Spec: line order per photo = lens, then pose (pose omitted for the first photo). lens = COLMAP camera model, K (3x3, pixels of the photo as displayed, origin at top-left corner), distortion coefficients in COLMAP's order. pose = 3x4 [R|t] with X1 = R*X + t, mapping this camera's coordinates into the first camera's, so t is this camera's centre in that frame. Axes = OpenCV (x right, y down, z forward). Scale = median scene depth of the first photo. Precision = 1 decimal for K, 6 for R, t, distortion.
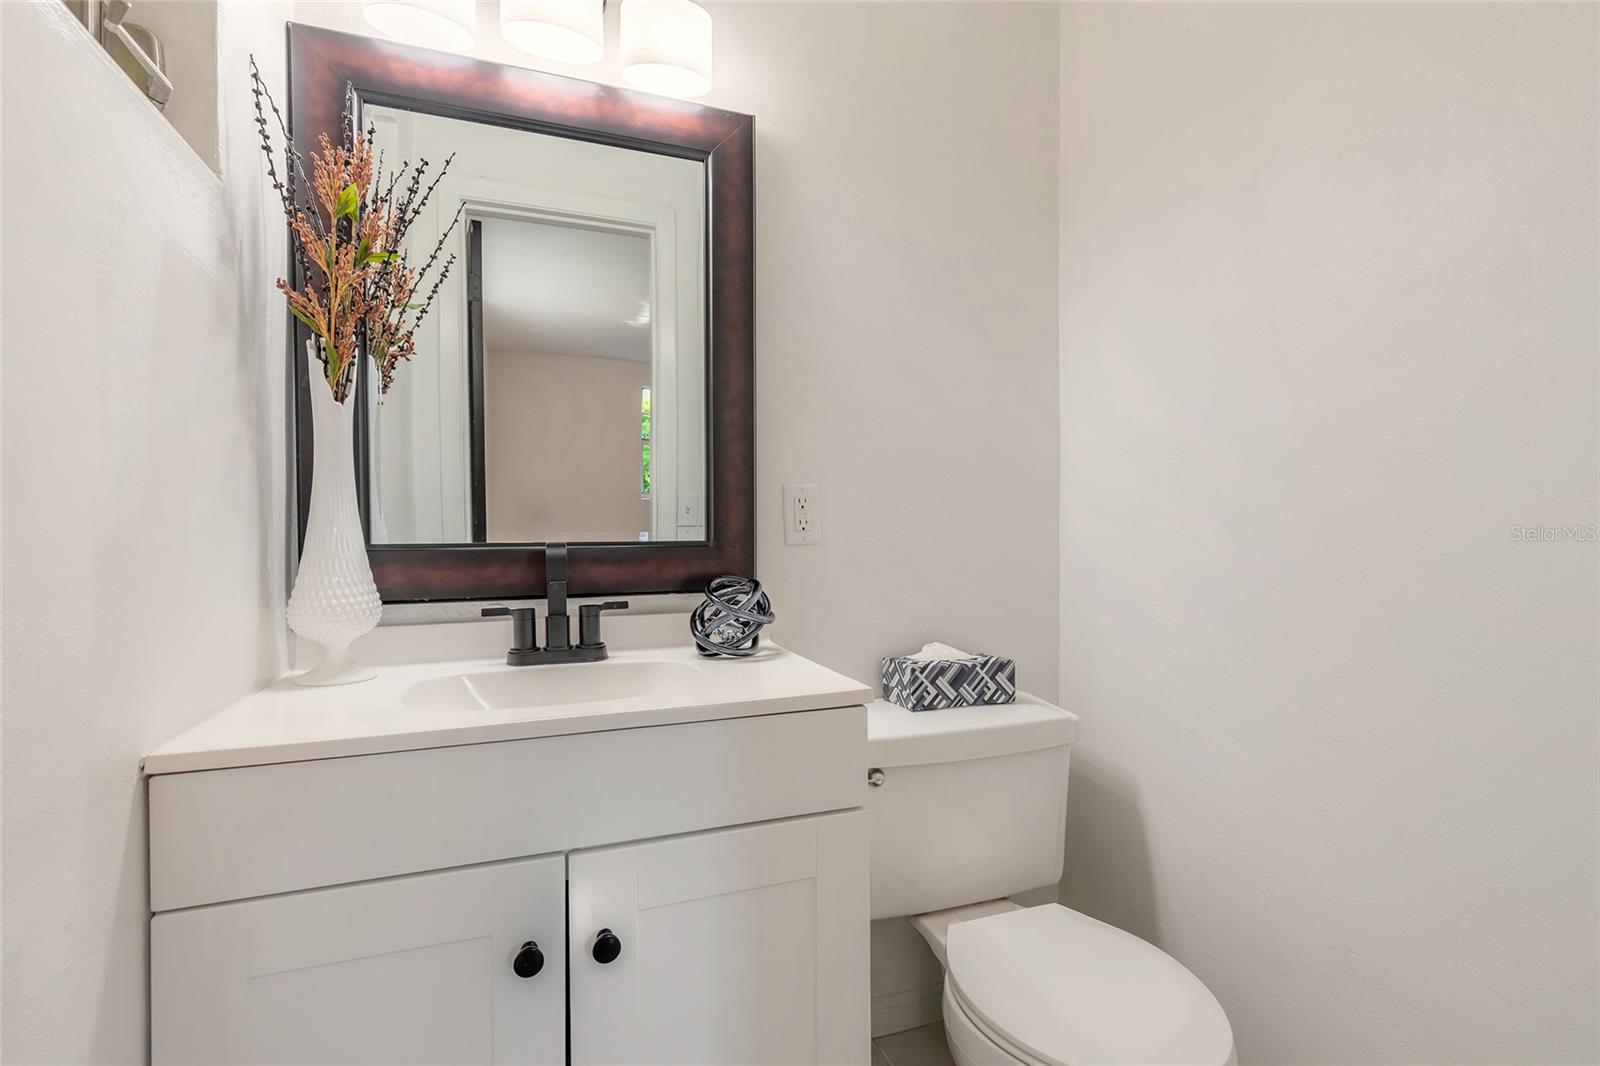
lens RADIAL K [[731.0, 0, 795.0], [0, 731.0, 535.4], [0, 0, 1]] dist [0.003594, 0.000358]
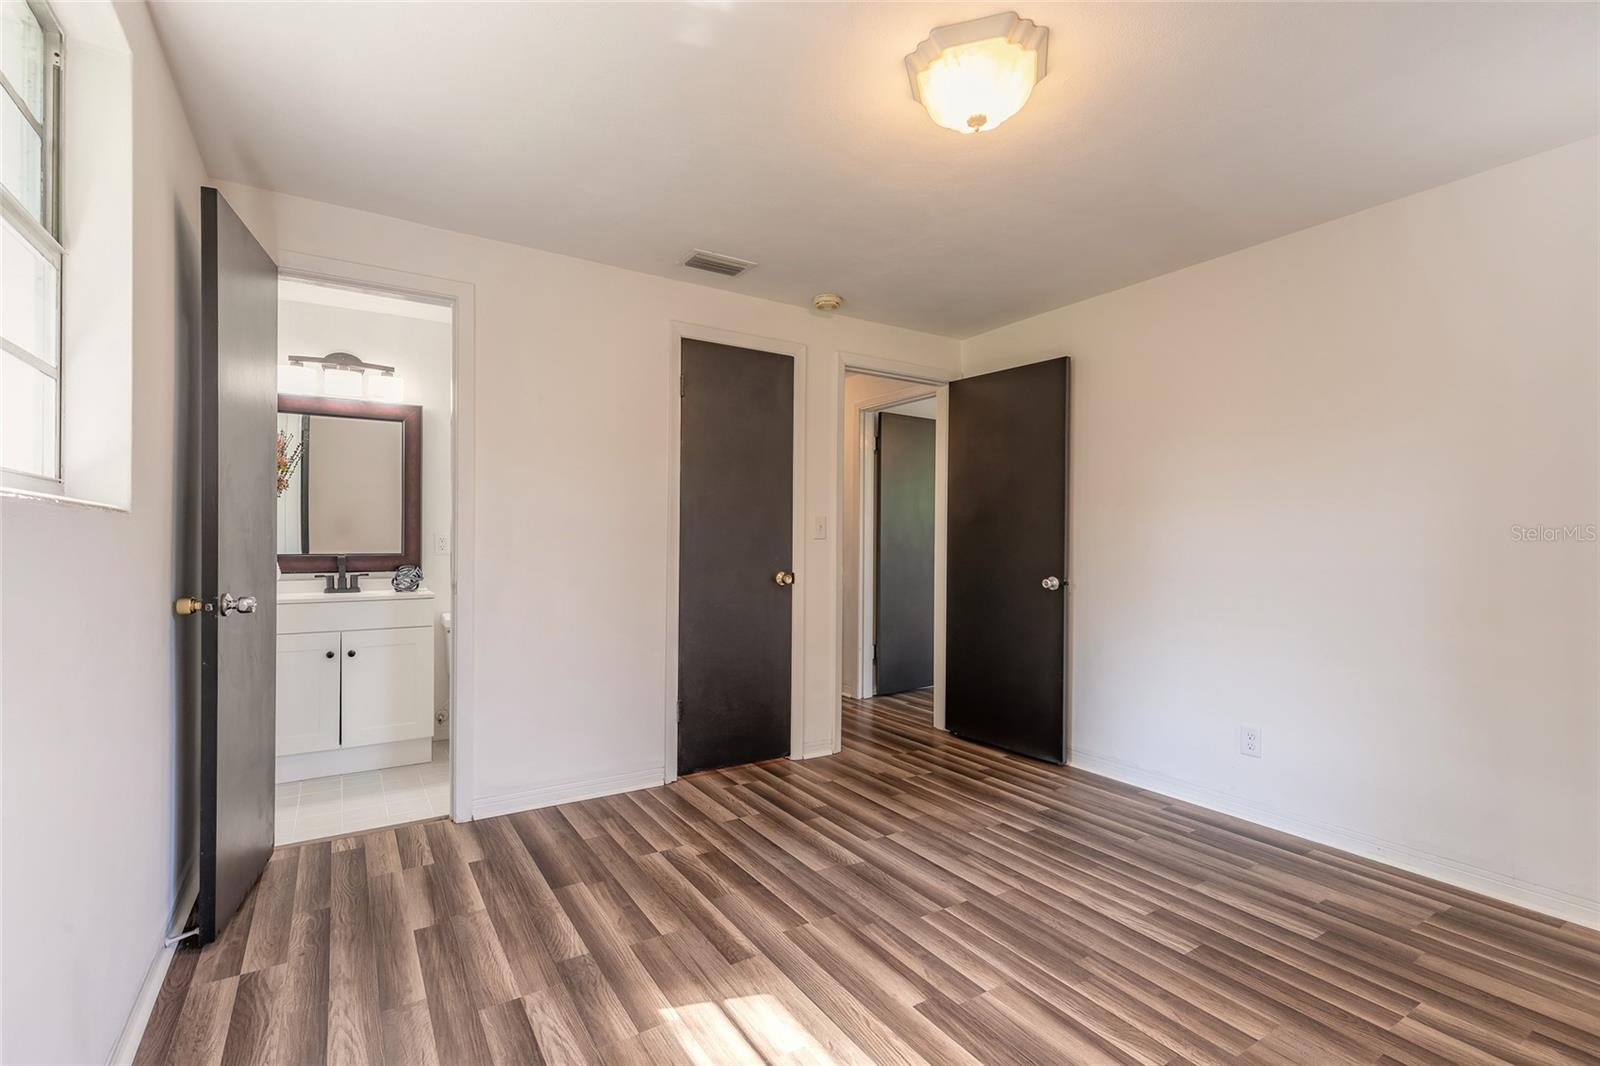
lens RADIAL K [[731.0, 0, 806.1], [0, 731.0, 532.9], [0, 0, 1]] dist [0.003594, 0.000358]
pose [[0.975638, 0.007090, 0.219270, 0.882611], [-0.002300, 0.999753, -0.022092, -0.015102], [-0.219373, 0.021049, 0.975414, -2.383317]]
